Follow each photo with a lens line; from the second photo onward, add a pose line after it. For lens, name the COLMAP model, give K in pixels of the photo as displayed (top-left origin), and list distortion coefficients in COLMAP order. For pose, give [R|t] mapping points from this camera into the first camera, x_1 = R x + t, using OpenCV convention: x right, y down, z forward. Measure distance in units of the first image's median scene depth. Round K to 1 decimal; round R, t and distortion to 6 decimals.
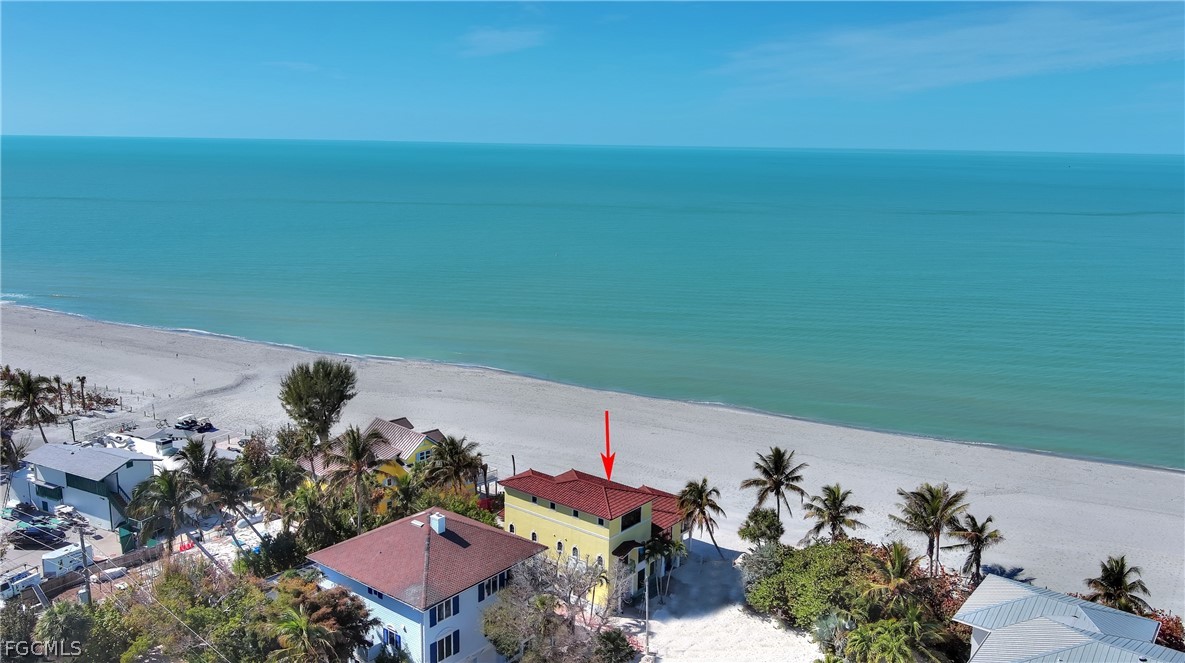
lens RADIAL K [[923.7, 0, 592.5], [0, 923.7, 331.5], [0, 0, 1]] dist [0.012739, -0.004878]
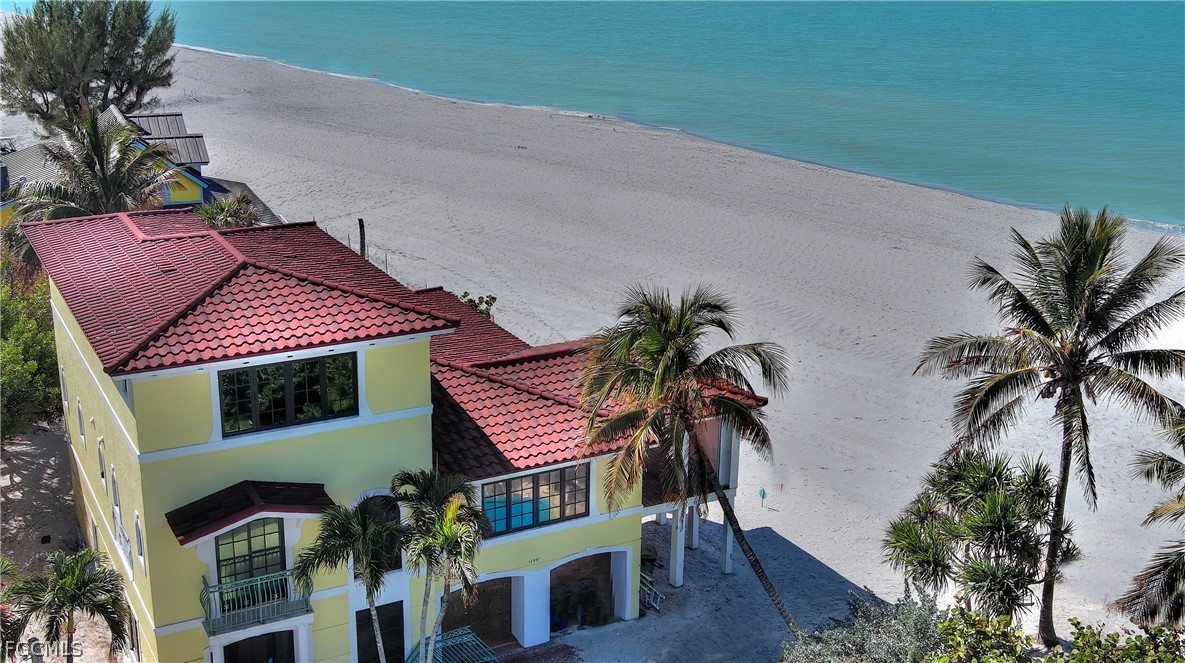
lens RADIAL K [[1329.1, 0, 592.5], [0, 1329.1, 331.5], [0, 0, 1]] dist [0.019726, -0.033984]
pose [[0.922077, 0.113468, -0.369998, 0.219927], [-0.075552, 0.990435, 0.115454, 0.128940], [0.379559, -0.078503, 0.921831, 0.654281]]
